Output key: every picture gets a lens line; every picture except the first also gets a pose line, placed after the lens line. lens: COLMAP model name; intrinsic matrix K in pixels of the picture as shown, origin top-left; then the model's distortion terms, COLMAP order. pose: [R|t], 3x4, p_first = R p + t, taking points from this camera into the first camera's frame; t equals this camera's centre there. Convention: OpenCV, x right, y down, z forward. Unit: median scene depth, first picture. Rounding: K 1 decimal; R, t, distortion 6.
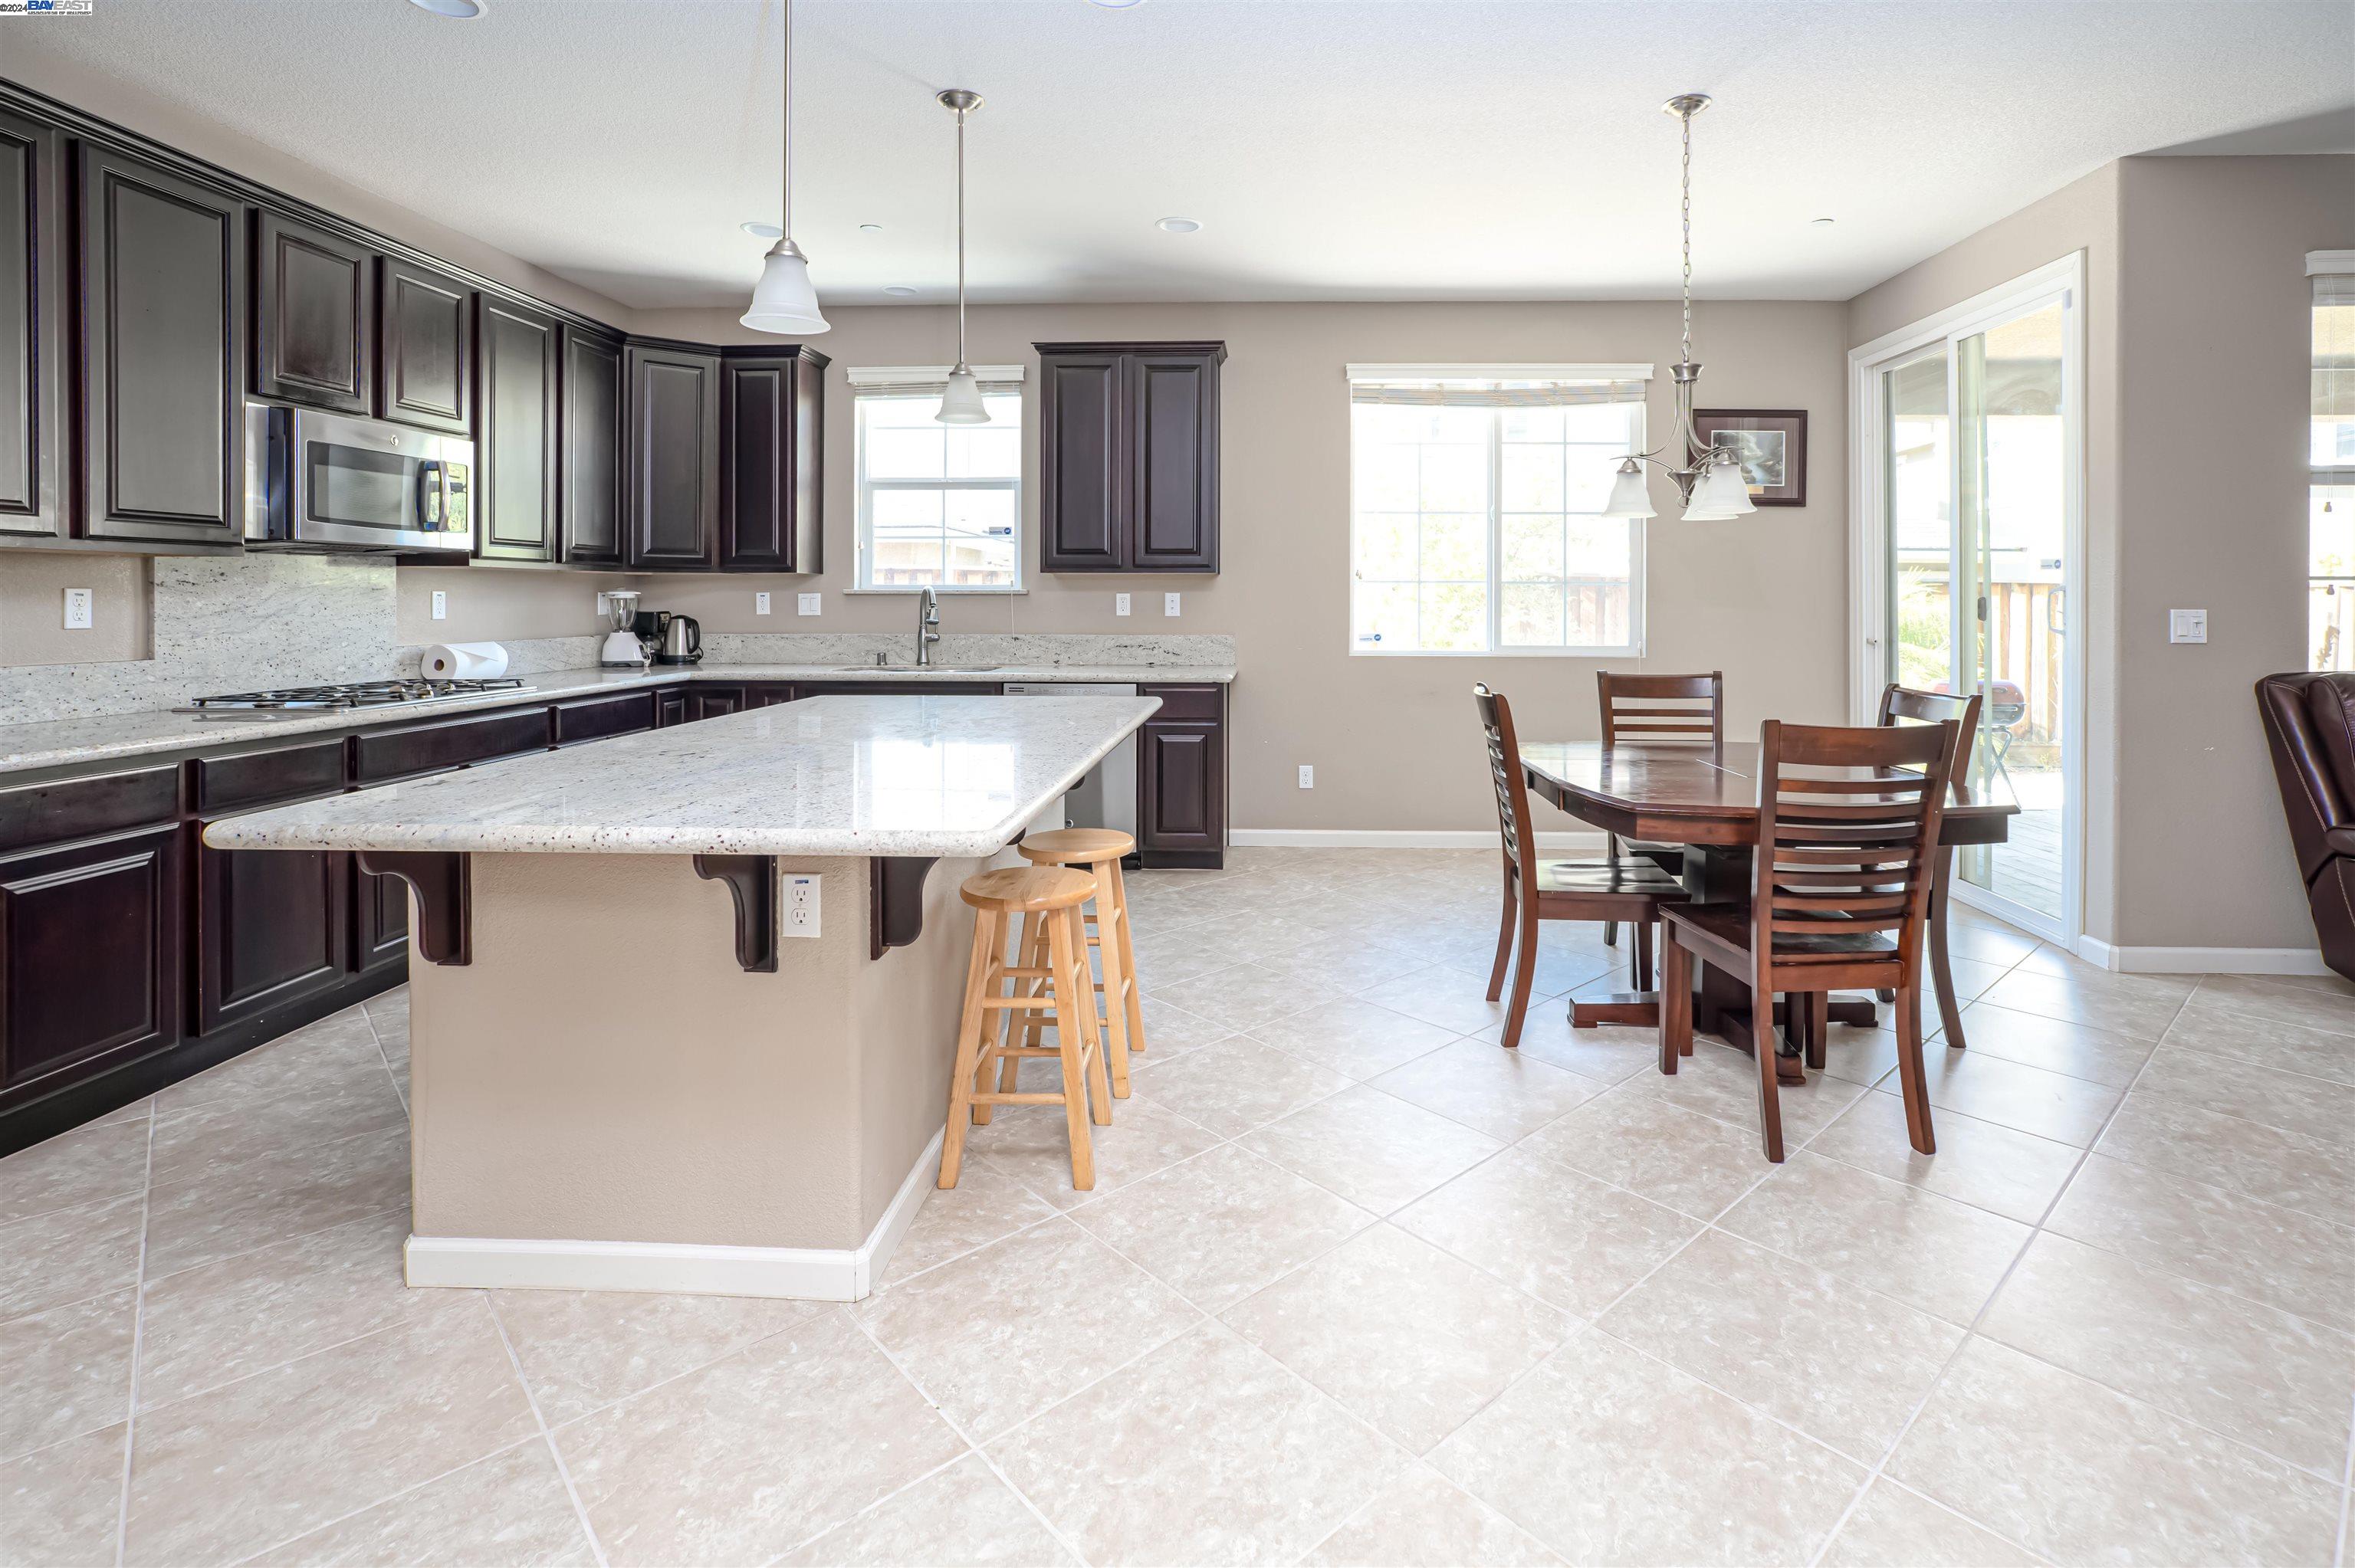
lens RADIAL K [[1125.2, 0, 1226.2], [0, 1125.2, 598.8], [0, 0, 1]] dist [0.000880, 0.000935]
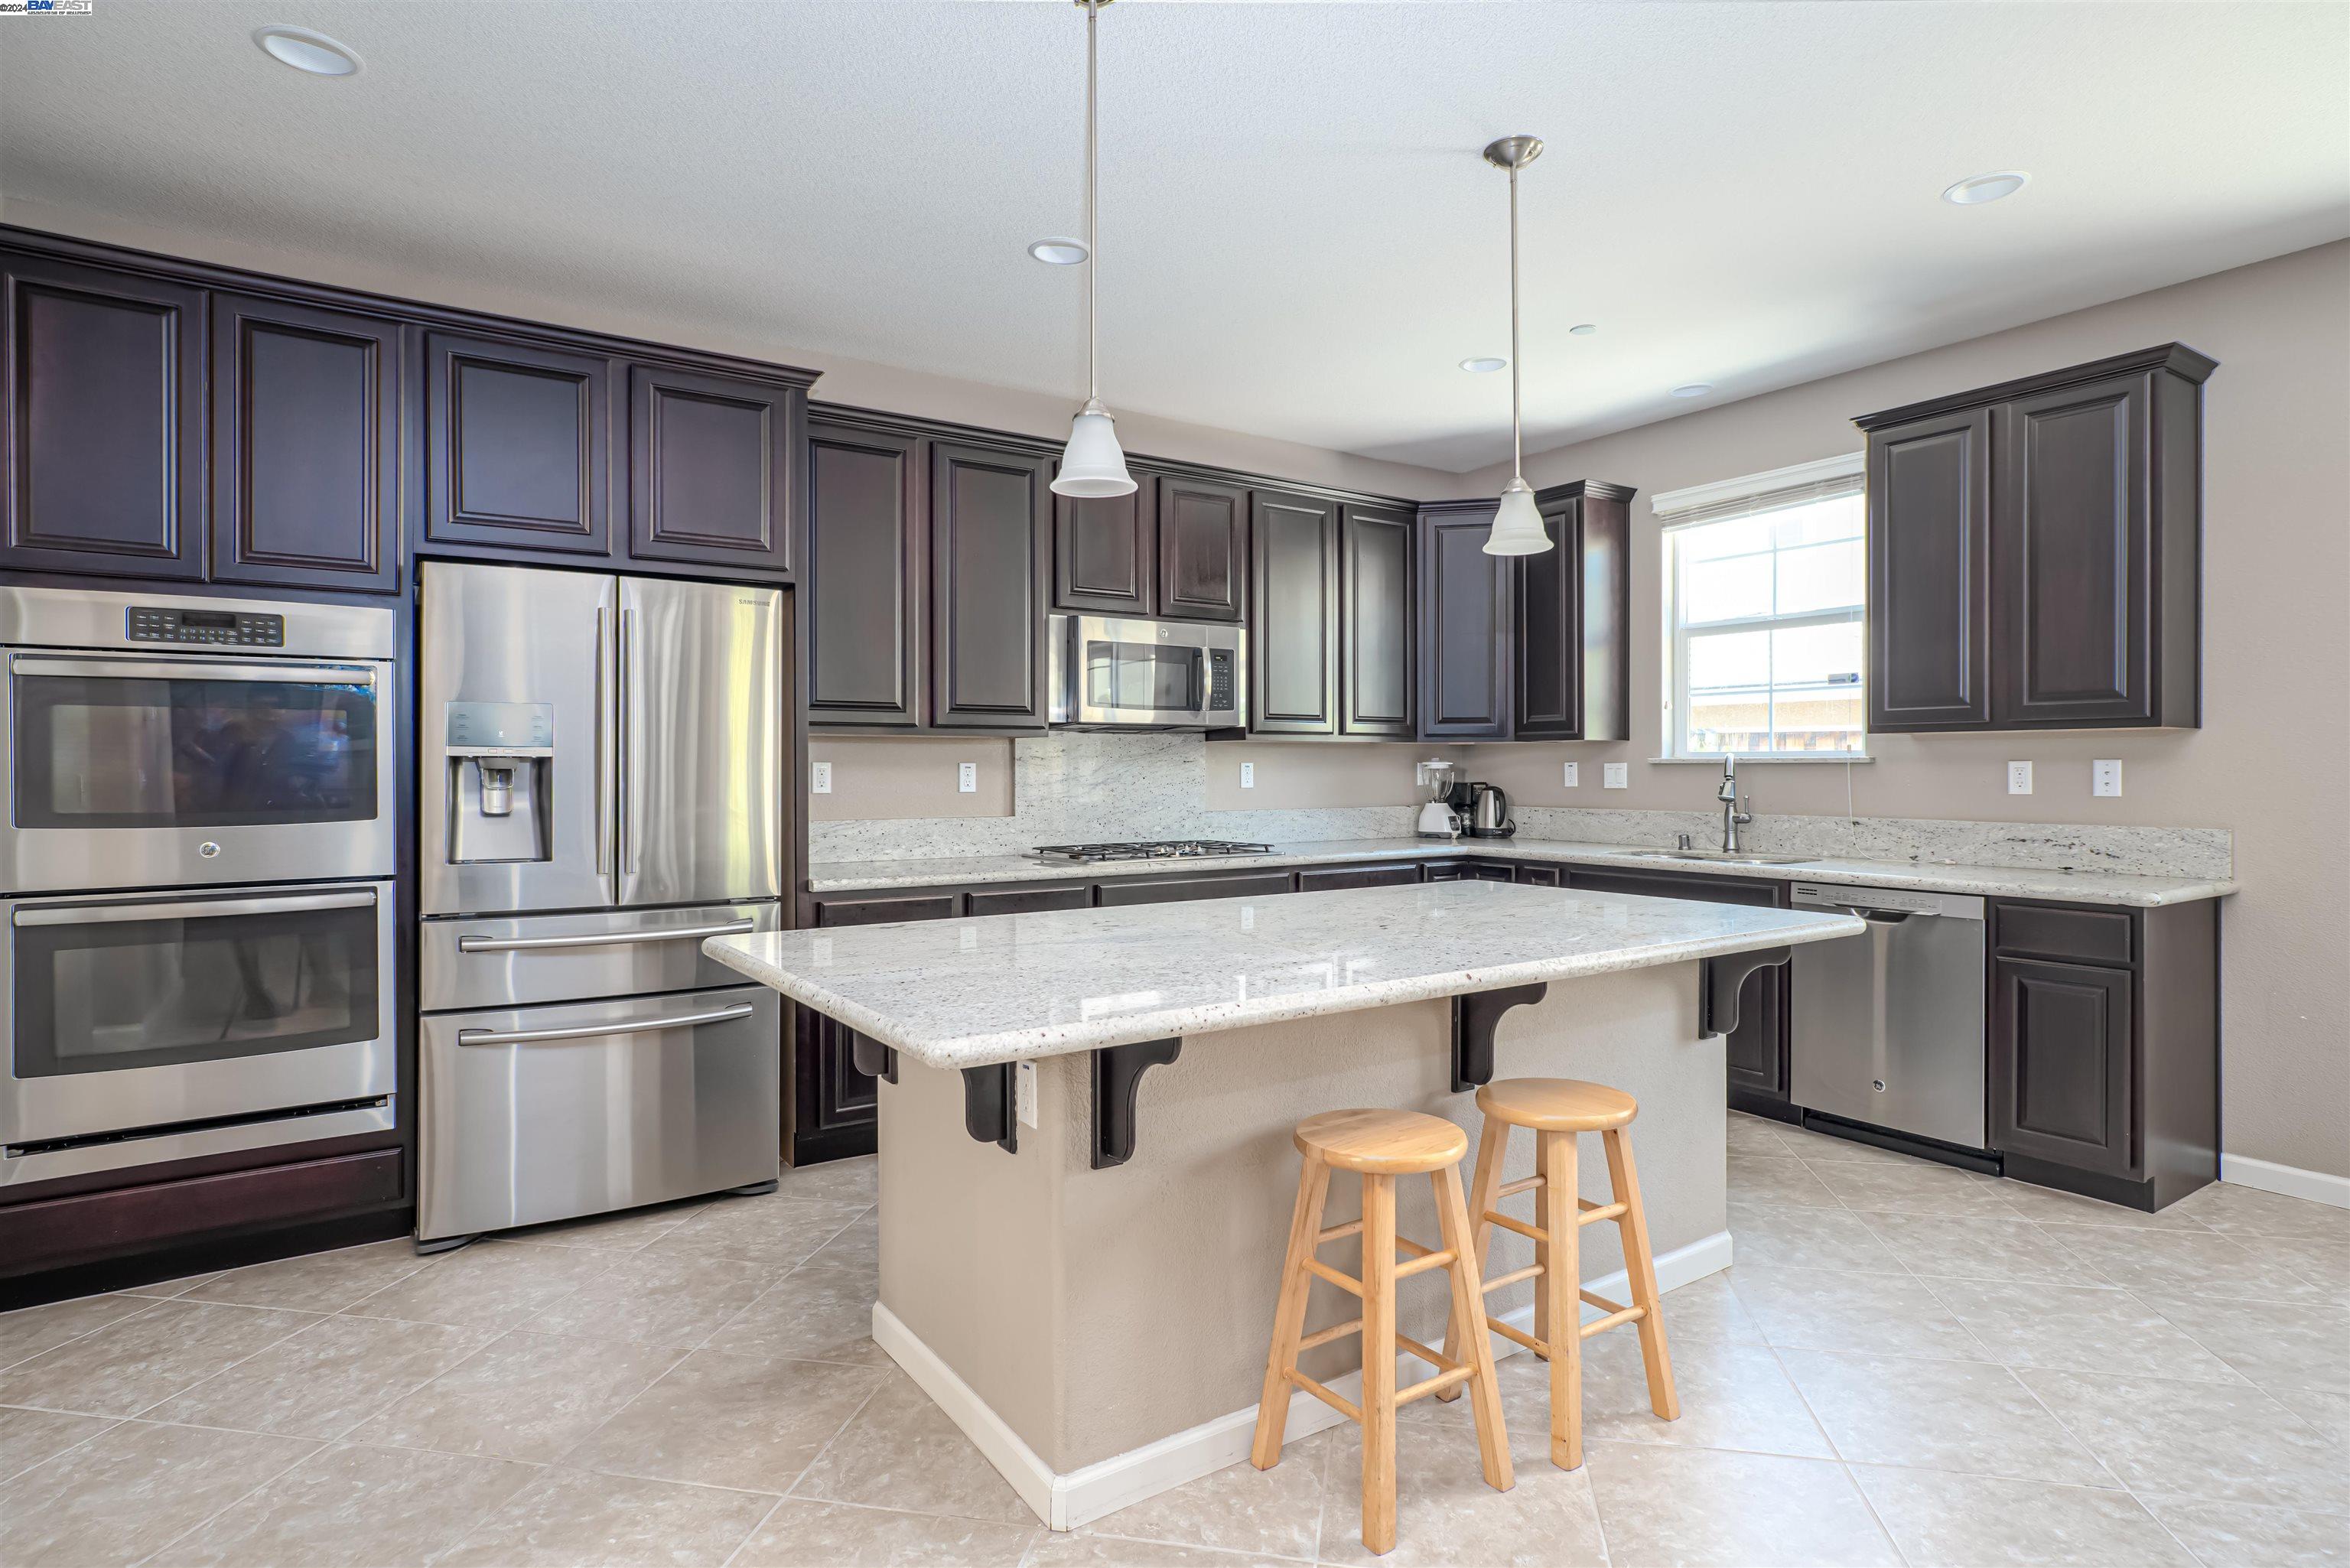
lens RADIAL K [[1231.0, 0, 1179.1], [0, 1231.0, 757.5], [0, 0, 1]] dist [0.002036, -0.000516]
pose [[0.607090, -0.007784, -0.794595, 0.193748], [0.001812, 0.999963, -0.008412, -0.001717], [0.794631, 0.003667, 0.607081, 0.163989]]
